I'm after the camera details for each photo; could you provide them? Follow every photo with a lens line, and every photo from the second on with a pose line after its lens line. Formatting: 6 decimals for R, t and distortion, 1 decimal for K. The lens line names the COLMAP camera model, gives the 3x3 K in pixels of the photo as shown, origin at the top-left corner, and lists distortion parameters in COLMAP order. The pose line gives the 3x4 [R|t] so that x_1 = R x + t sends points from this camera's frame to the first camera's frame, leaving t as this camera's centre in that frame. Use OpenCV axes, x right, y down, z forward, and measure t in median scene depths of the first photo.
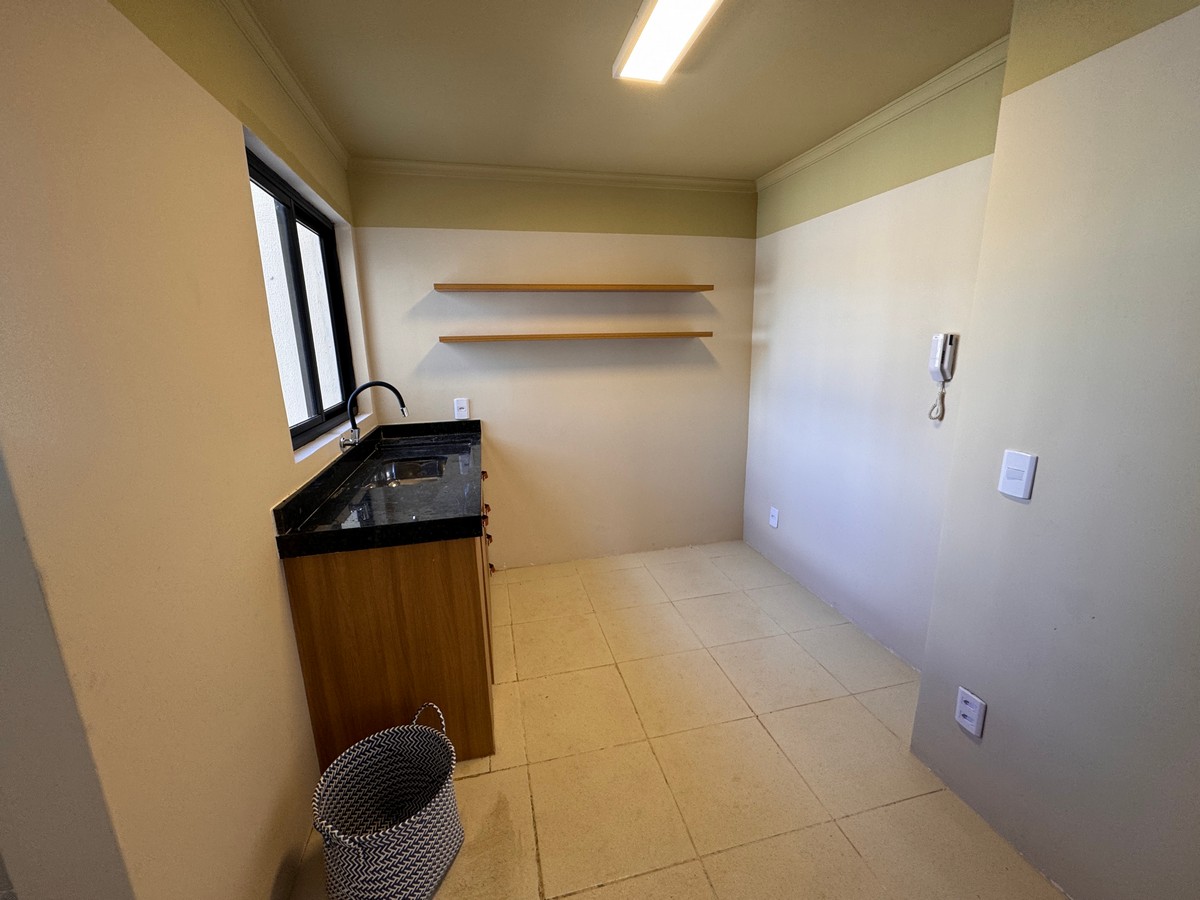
lens RADIAL K [[487.3, 0, 598.1], [0, 487.3, 450.3], [0, 0, 1]] dist [-0.002174, -0.000429]
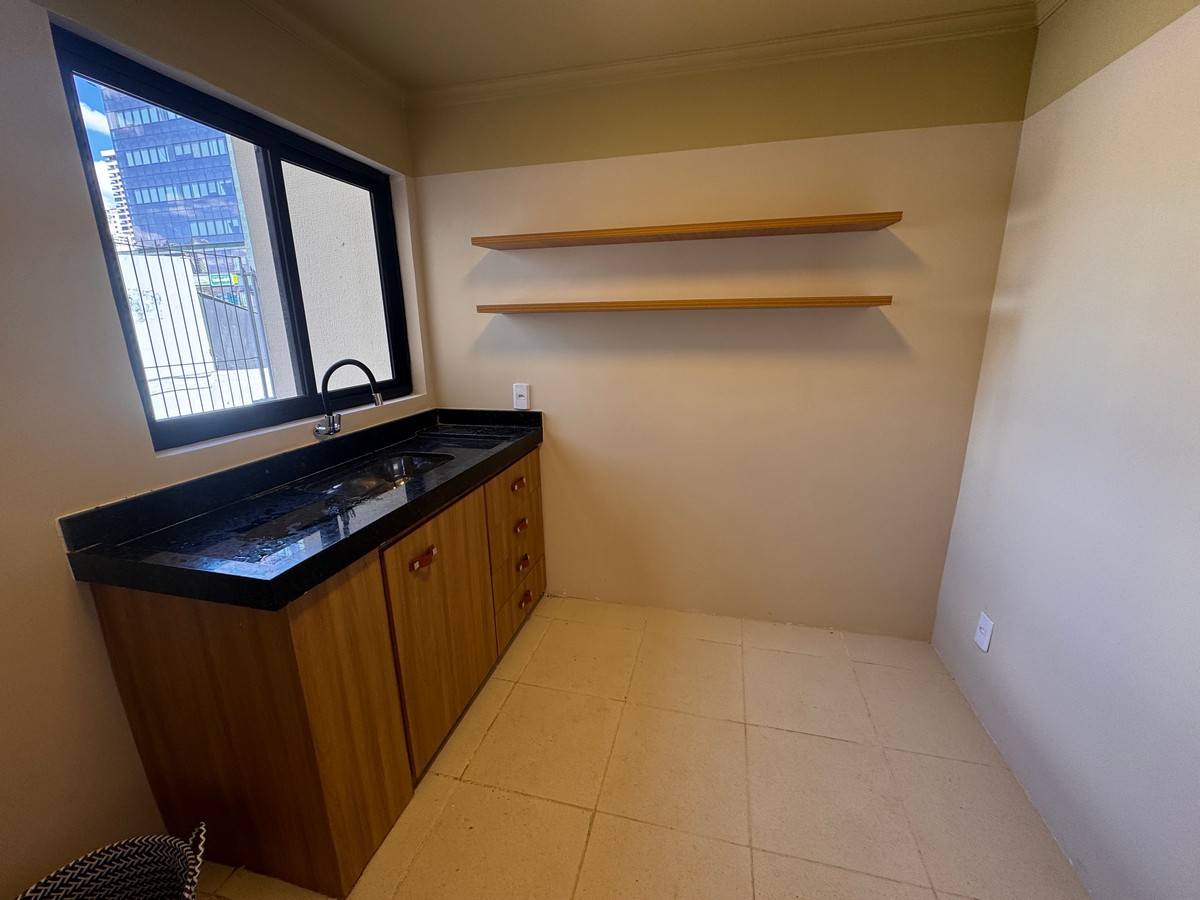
lens RADIAL K [[487.3, 0, 598.1], [0, 487.3, 450.3], [0, 0, 1]] dist [-0.002174, -0.000429]
pose [[0.886086, 0.124777, -0.446410, 0.315422], [-0.106166, 0.992117, 0.066578, -0.096351], [0.451199, -0.011601, 0.892348, 0.501863]]
